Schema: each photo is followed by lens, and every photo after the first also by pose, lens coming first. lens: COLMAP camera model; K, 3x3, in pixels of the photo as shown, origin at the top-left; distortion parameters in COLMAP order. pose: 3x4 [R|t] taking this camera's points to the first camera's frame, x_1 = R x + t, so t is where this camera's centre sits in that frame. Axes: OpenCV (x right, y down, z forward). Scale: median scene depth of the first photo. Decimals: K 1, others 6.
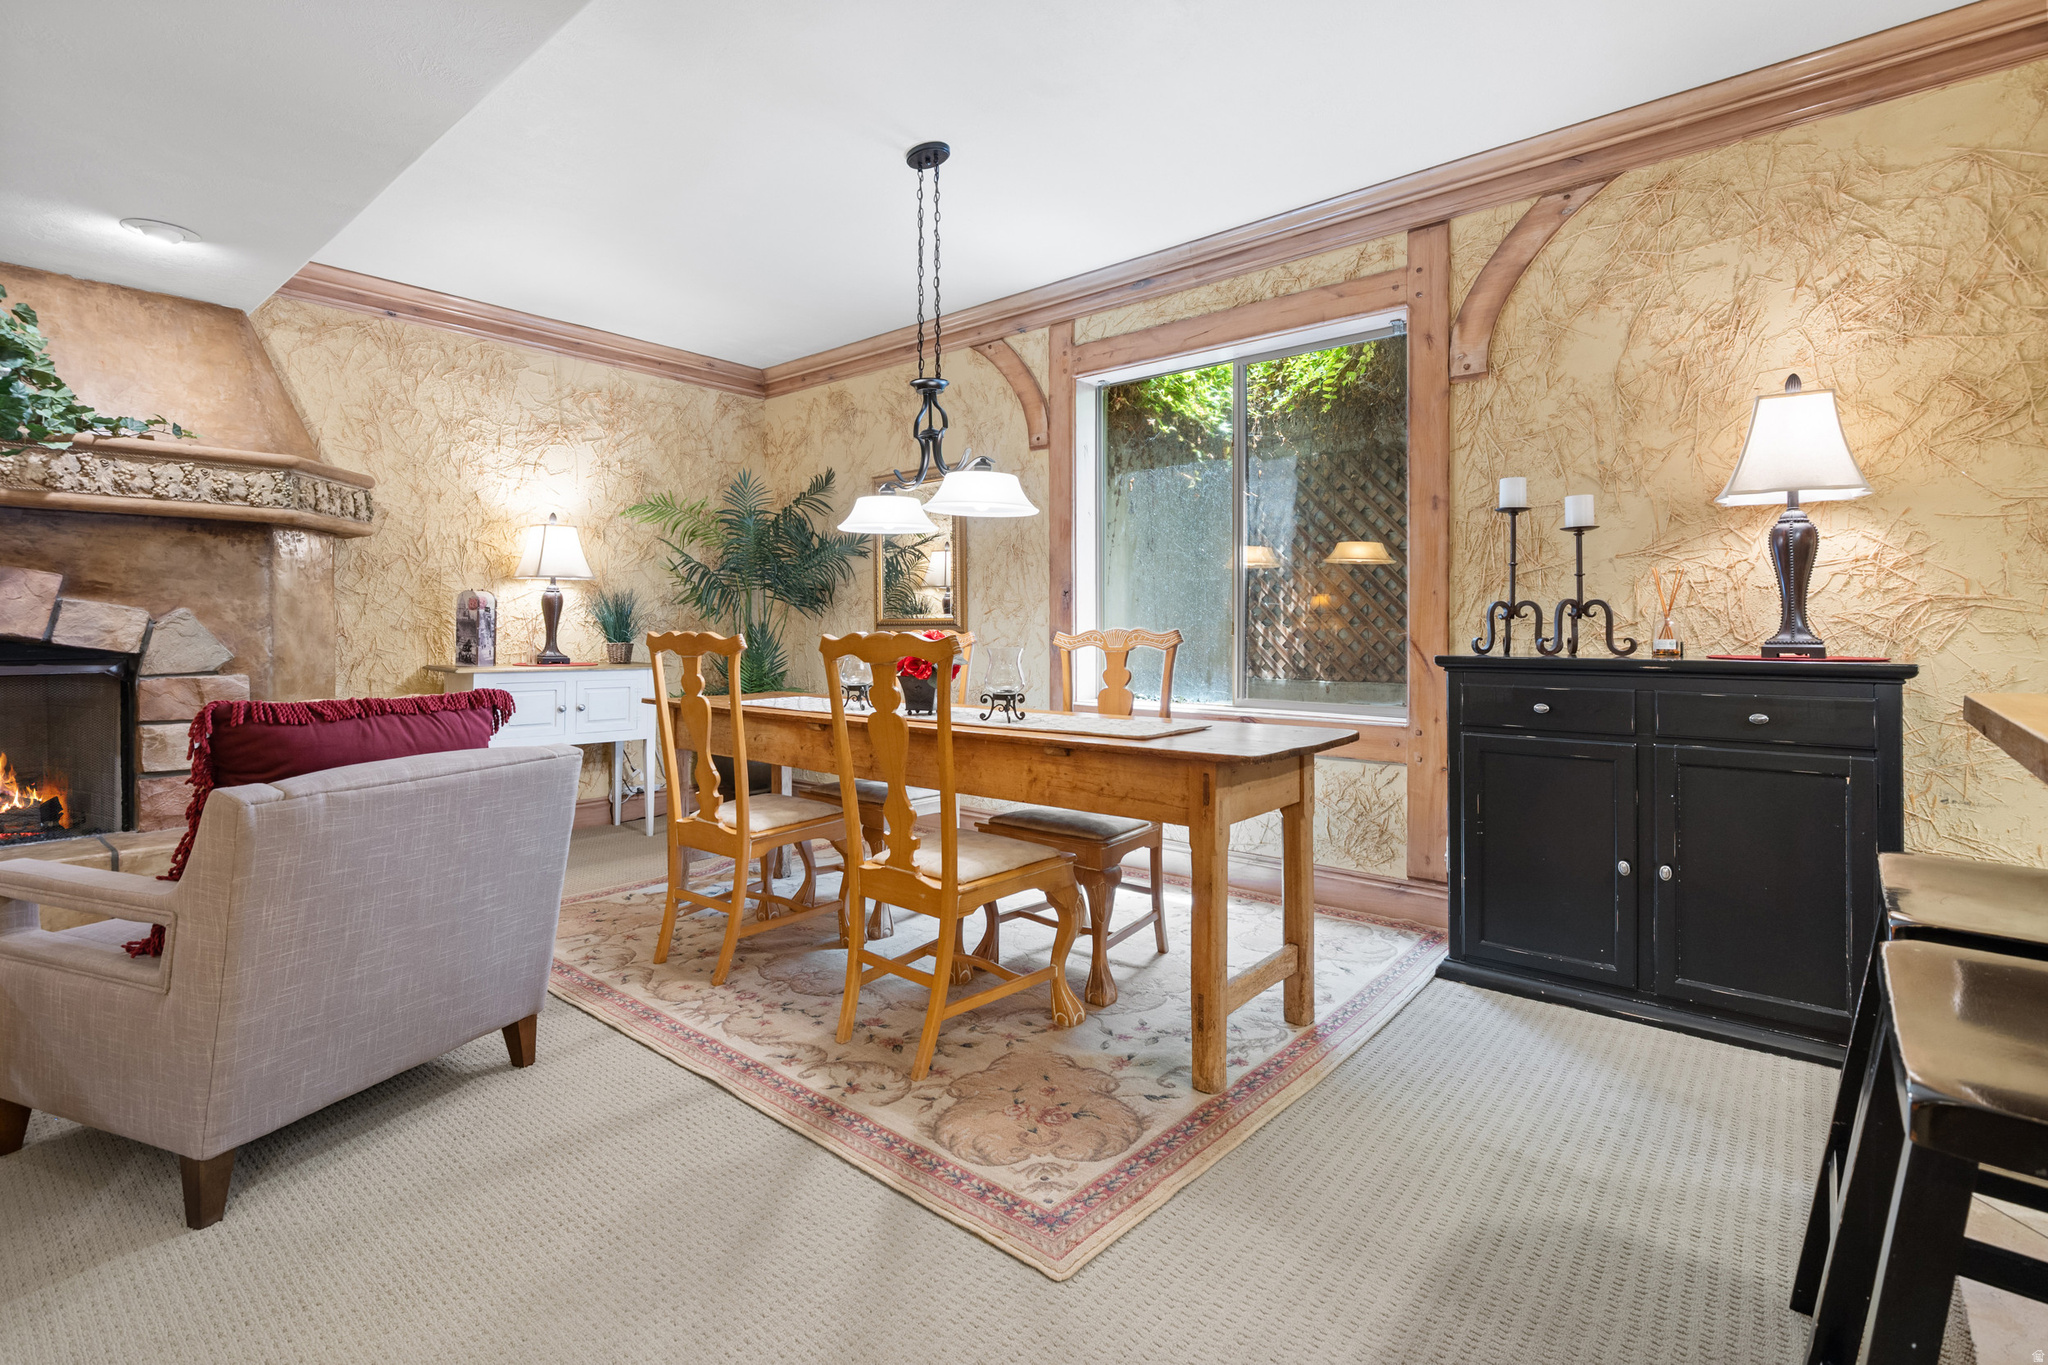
lens RADIAL K [[937.7, 0, 1023.6], [0, 937.7, 632.5], [0, 0, 1]] dist [0.001176, -0.000020]
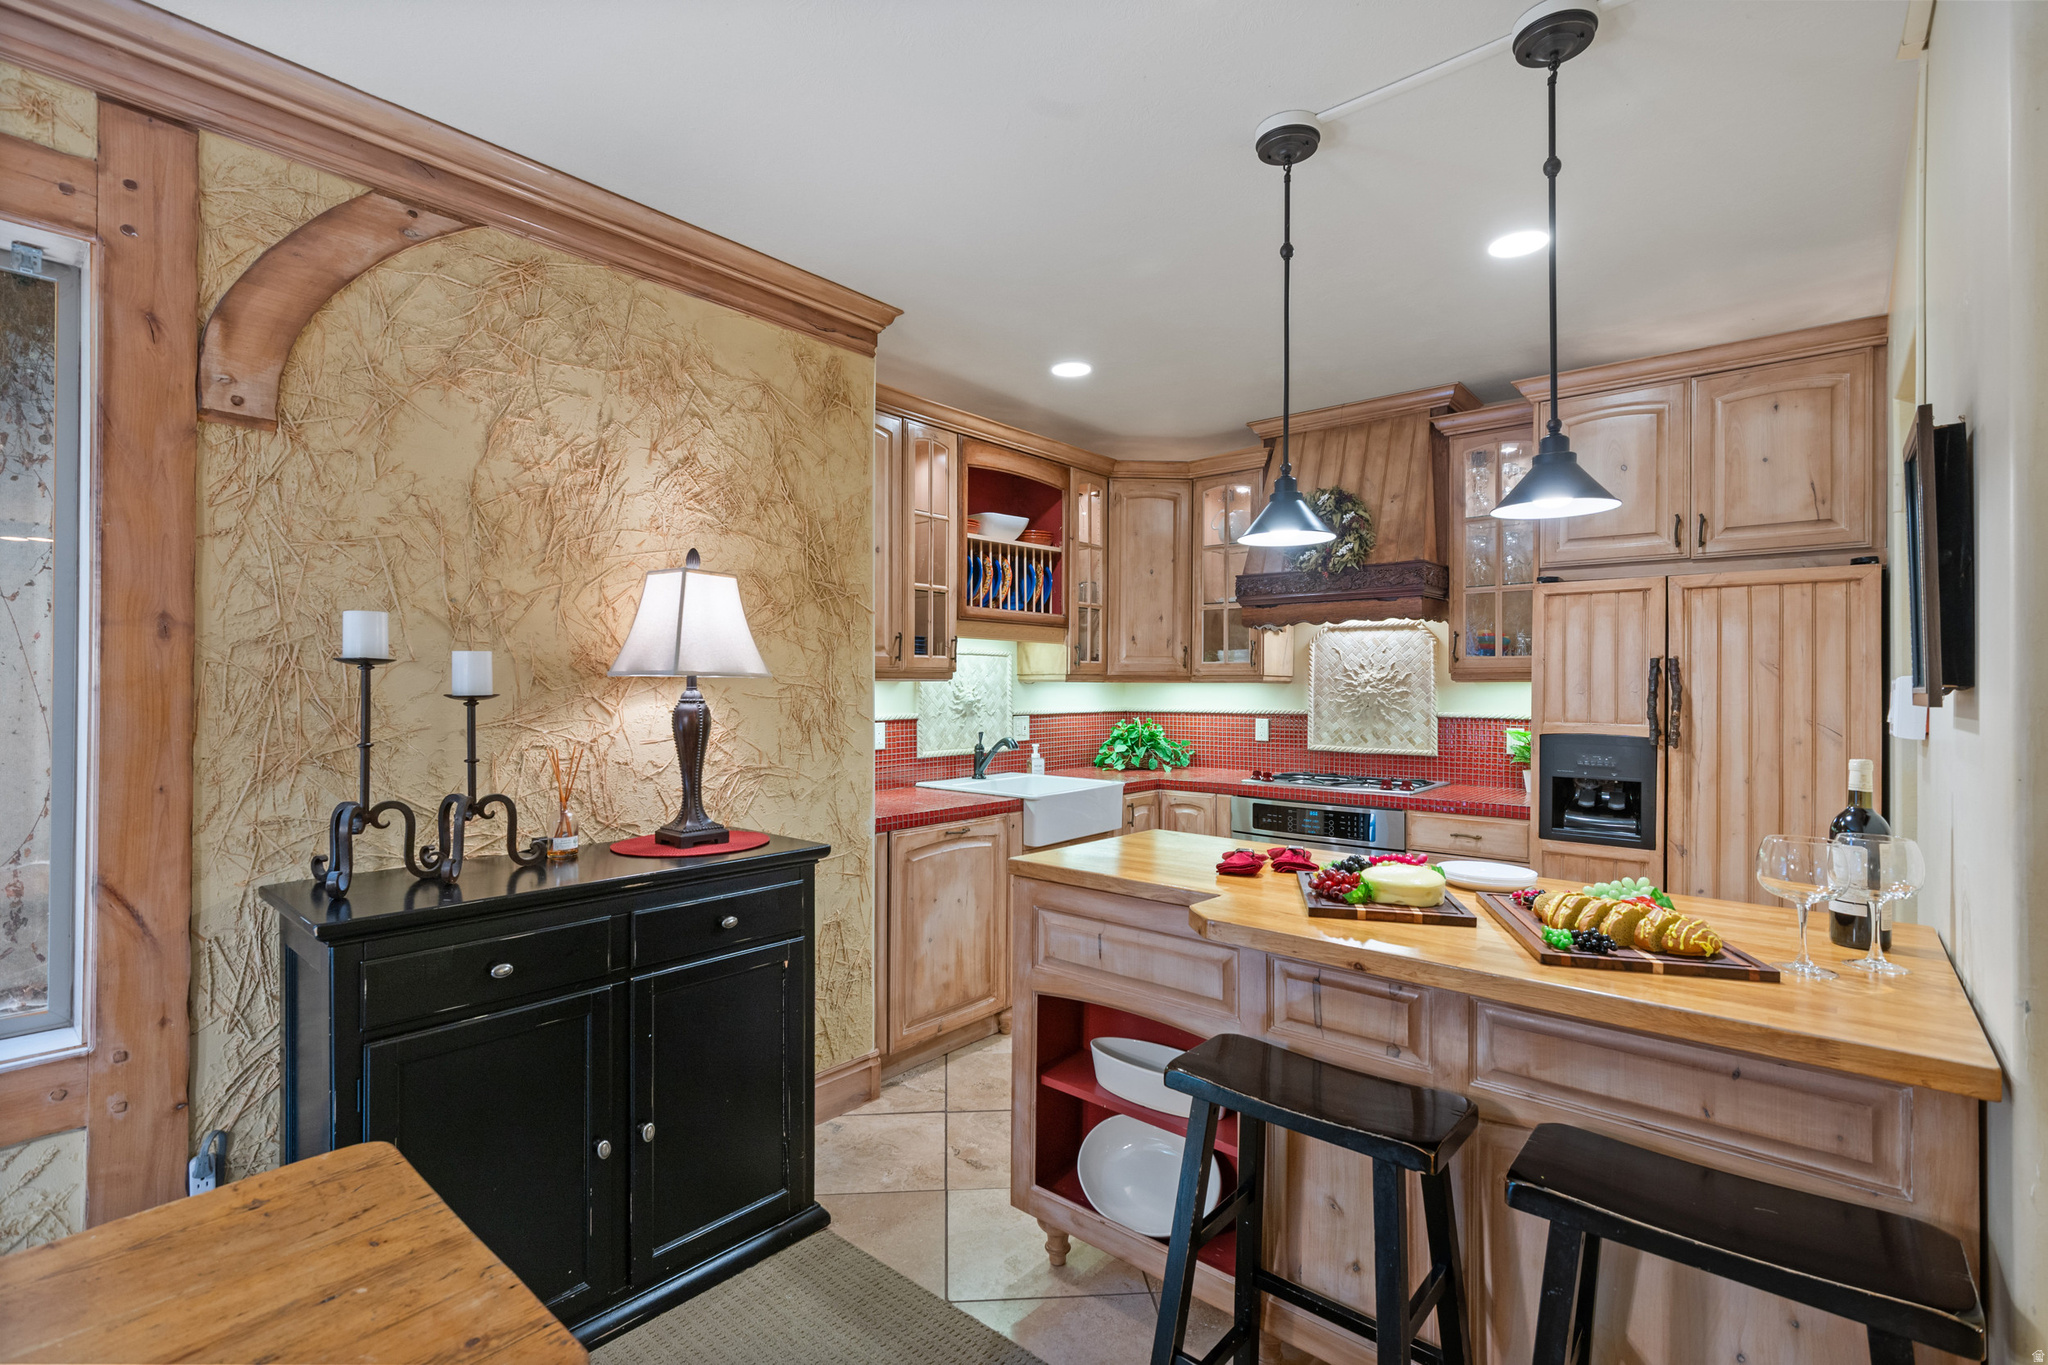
lens RADIAL K [[937.7, 0, 1043.6], [0, 937.7, 682.7], [0, 0, 1]] dist [0.001176, -0.000020]
pose [[0.002964, 0.005142, 0.999982, -0.114019], [0.003213, 0.999982, -0.005152, -0.106396], [-0.999990, 0.003228, 0.002948, 0.513589]]
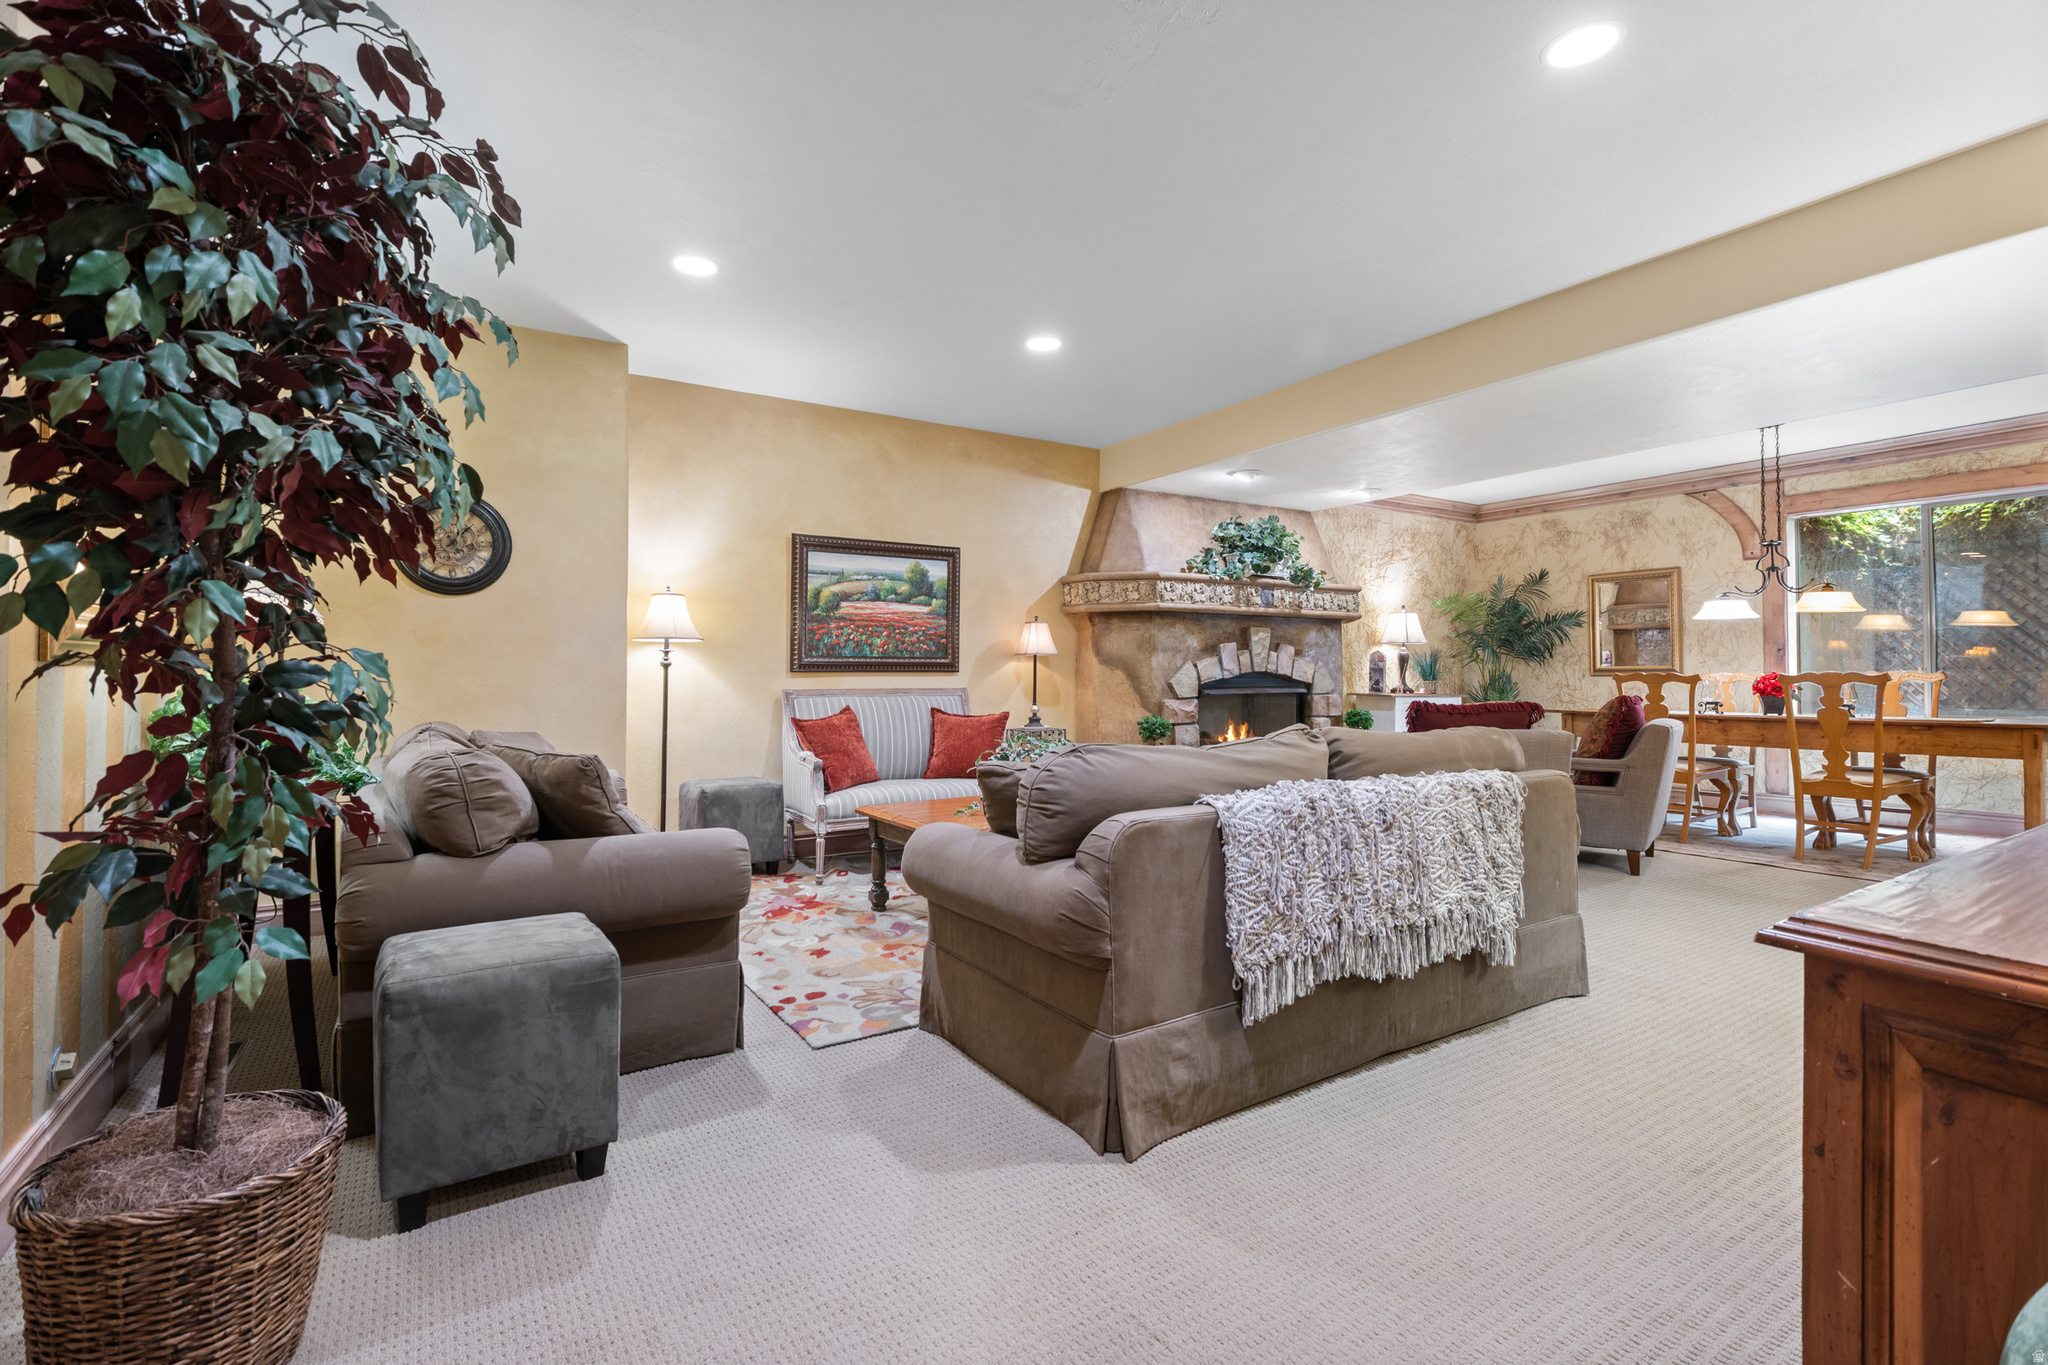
lens RADIAL K [[937.7, 0, 1018.8], [0, 937.7, 656.2], [0, 0, 1]] dist [0.001176, -0.000020]
pose [[0.953353, -0.005510, -0.301809, -0.980755], [-0.002190, 0.999681, -0.025170, 0.016059], [0.301851, 0.024657, 0.953036, -1.267610]]
